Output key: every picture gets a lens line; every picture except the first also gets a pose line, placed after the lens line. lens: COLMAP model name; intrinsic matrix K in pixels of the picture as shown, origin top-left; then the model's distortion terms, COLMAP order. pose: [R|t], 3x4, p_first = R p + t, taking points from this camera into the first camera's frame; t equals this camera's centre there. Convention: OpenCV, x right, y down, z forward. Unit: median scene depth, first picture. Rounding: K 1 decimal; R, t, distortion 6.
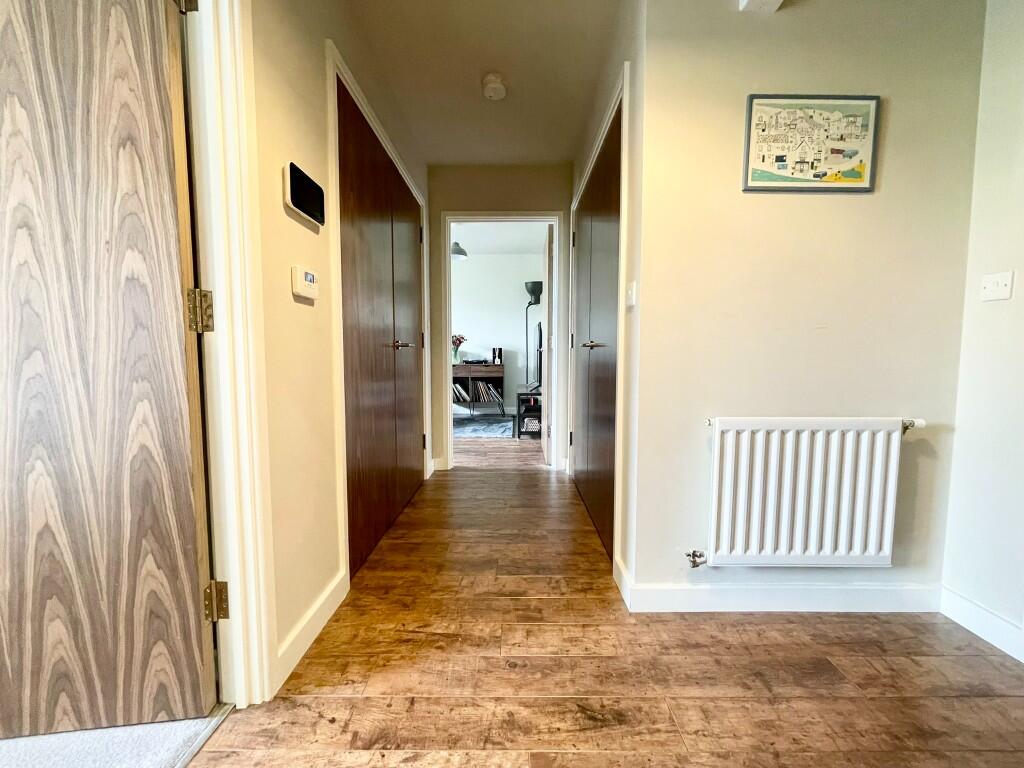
lens RADIAL K [[415.2, 0, 505.2], [0, 415.2, 388.3], [0, 0, 1]] dist [-0.004236, 0.000877]
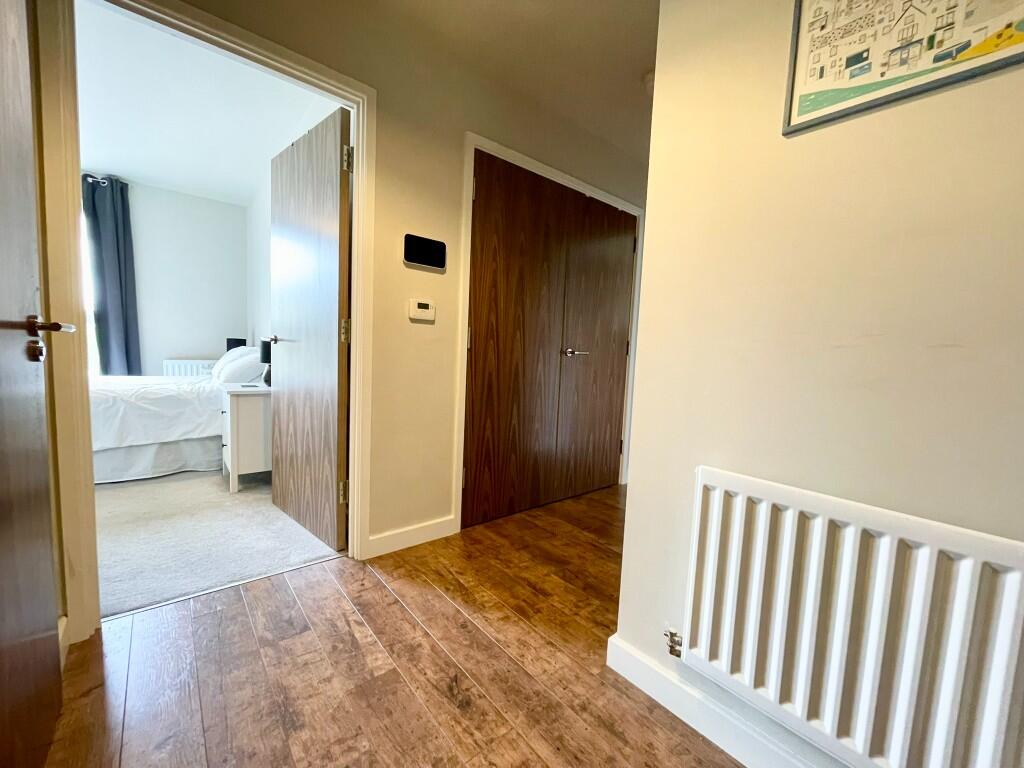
lens RADIAL K [[415.2, 0, 509.8], [0, 415.2, 386.5], [0, 0, 1]] dist [-0.004236, 0.000877]
pose [[0.642716, 0.093251, -0.760408, 0.889818], [-0.098921, 0.994357, 0.038331, -0.067258], [0.759691, 0.050585, 0.648314, 0.280980]]
